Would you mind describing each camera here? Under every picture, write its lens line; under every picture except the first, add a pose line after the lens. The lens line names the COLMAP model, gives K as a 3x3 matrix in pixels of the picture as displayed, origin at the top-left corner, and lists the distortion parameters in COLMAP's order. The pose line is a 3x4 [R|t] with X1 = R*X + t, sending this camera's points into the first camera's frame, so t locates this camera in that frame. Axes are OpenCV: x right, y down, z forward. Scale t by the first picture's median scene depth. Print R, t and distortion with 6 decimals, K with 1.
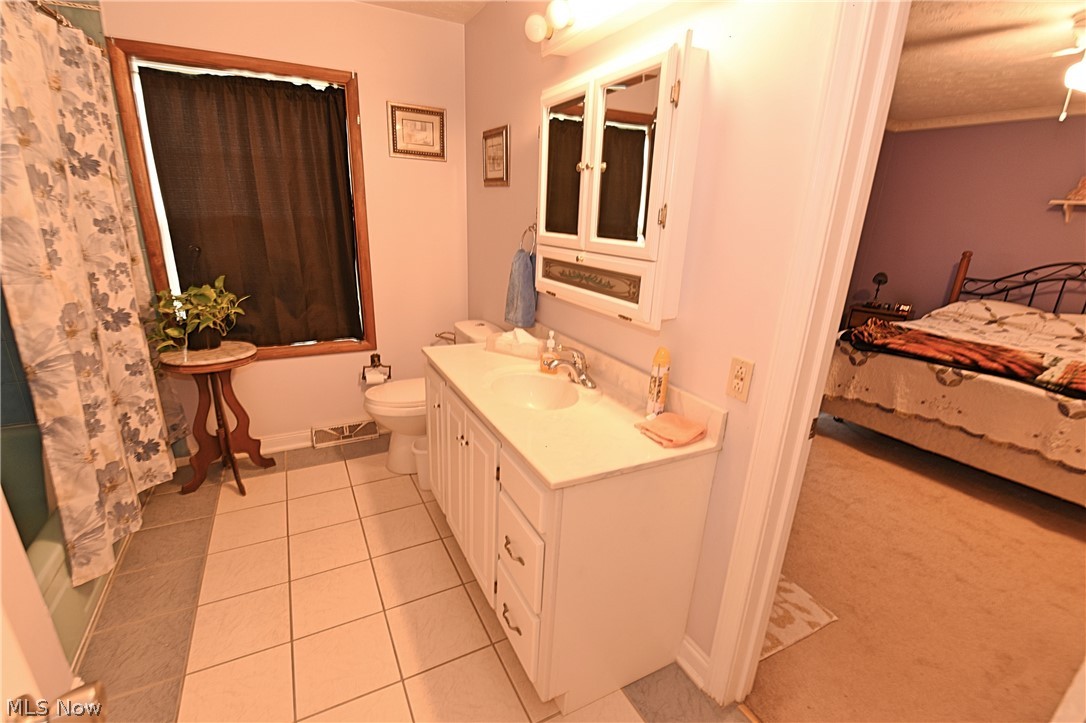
lens RADIAL K [[474.0, 0, 540.4], [0, 474.0, 369.0], [0, 0, 1]] dist [-0.000549, -0.010013]
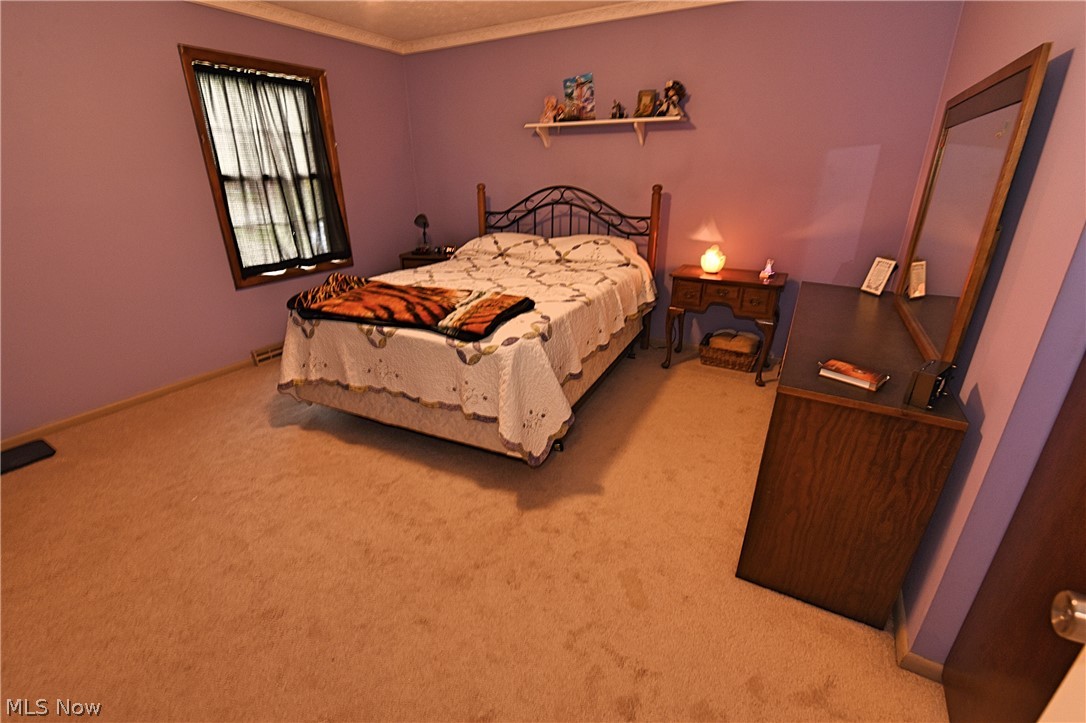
lens RADIAL K [[474.0, 0, 540.4], [0, 474.0, 369.0], [0, 0, 1]] dist [-0.000549, -0.010013]
pose [[0.840634, -0.247088, 0.481956, 0.673031], [0.206129, 0.968862, 0.137179, 0.015519], [-0.500844, -0.015972, 0.865390, 0.133410]]
